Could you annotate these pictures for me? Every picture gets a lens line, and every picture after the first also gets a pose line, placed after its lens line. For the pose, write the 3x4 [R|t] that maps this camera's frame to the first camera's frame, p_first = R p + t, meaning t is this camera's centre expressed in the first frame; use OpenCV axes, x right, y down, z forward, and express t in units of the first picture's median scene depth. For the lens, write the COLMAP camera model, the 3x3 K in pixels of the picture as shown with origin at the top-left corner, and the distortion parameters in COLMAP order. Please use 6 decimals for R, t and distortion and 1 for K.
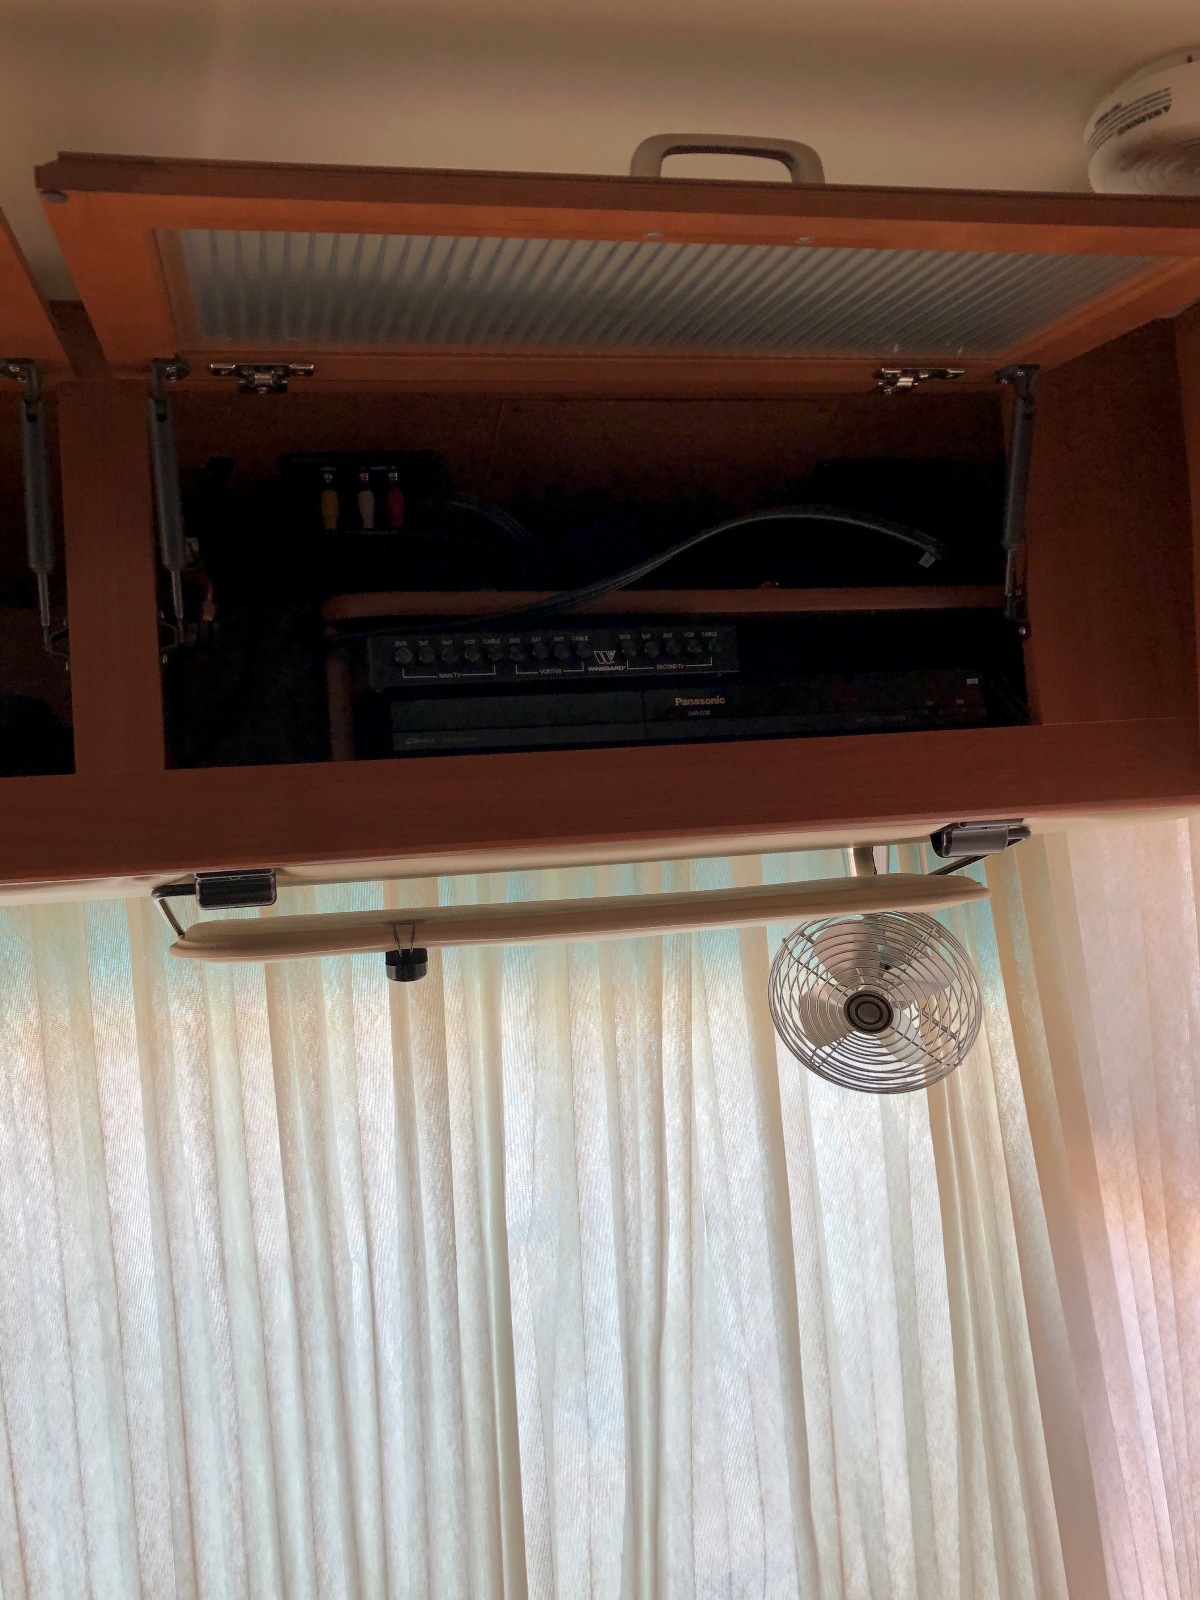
lens RADIAL K [[1444.3, 0, 599.5], [0, 1444.3, 803.1], [0, 0, 1]] dist [0.008891, -0.001608]
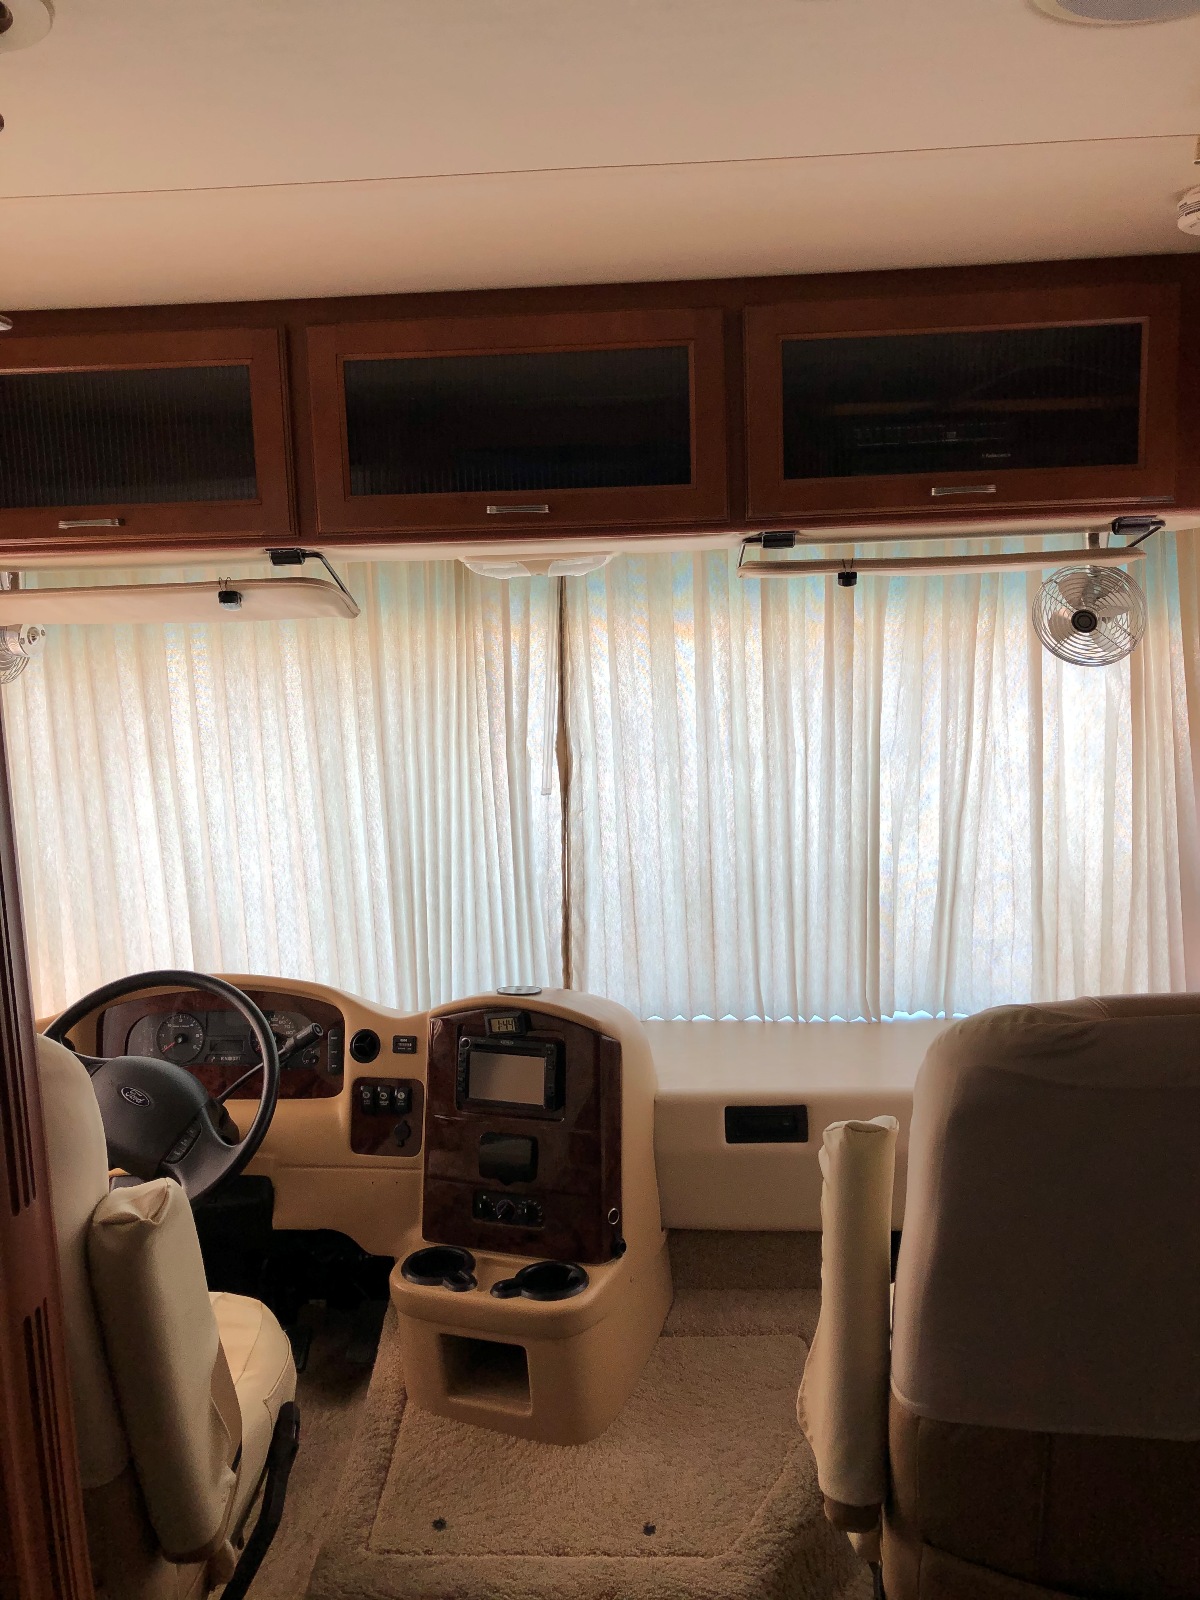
lens RADIAL K [[1287.8, 0, 586.2], [0, 1287.8, 794.0], [0, 0, 1]] dist [0.042091, -0.051806]
pose [[0.959076, 0.074752, -0.273105, 0.031924], [-0.017539, 0.978354, 0.206192, 0.021771], [0.282607, -0.192964, 0.939627, -0.692497]]
